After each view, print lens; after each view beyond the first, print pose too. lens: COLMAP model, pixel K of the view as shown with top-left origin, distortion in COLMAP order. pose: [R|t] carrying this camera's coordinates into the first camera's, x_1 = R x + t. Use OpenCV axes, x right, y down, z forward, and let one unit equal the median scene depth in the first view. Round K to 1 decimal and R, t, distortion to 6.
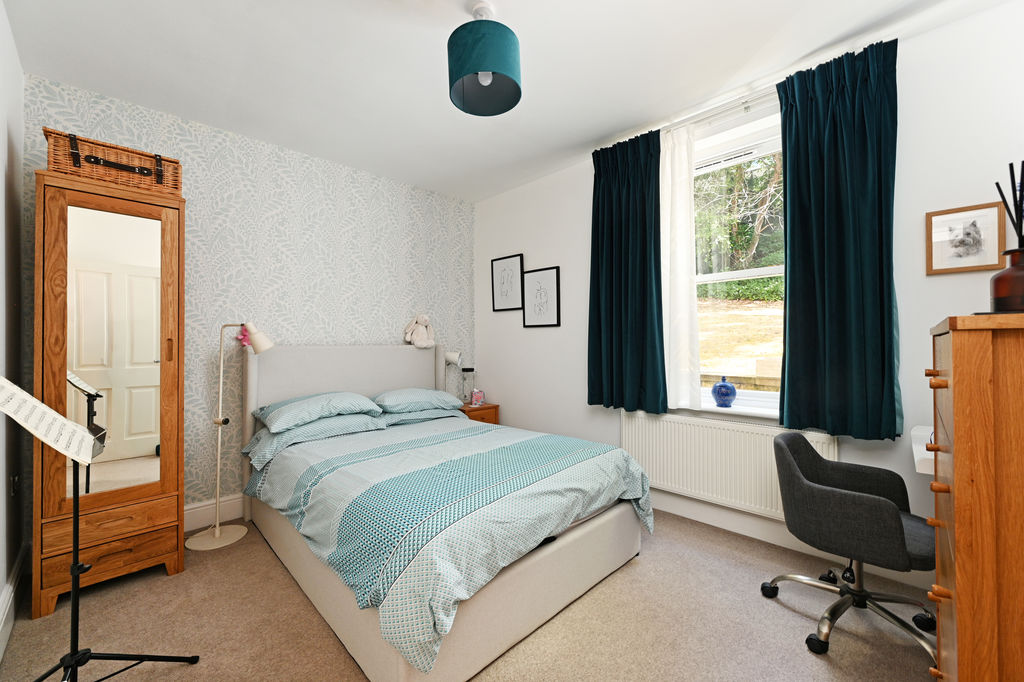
lens RADIAL K [[399.2, 0, 512.8], [0, 399.2, 341.8], [0, 0, 1]] dist [-0.003101, -0.000428]
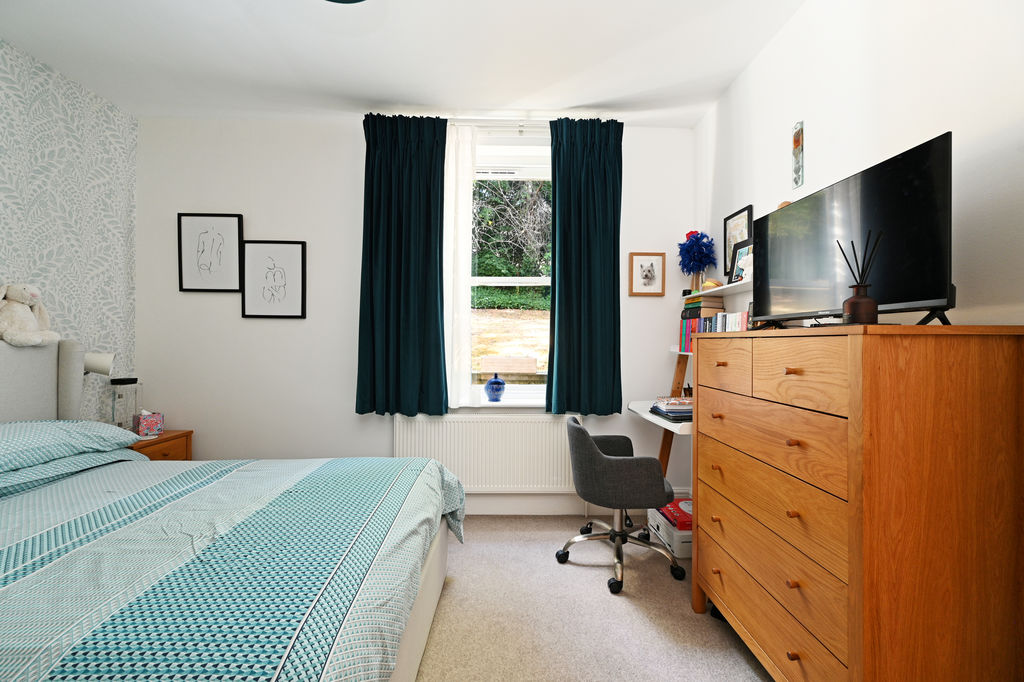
lens RADIAL K [[399.2, 0, 508.8], [0, 399.2, 342.4], [0, 0, 1]] dist [-0.003101, -0.000428]
pose [[0.701422, 0.008123, 0.712700, -0.210021], [-0.012343, 0.999924, 0.000751, 0.003268], [-0.712640, -0.009324, 0.701468, 0.217007]]
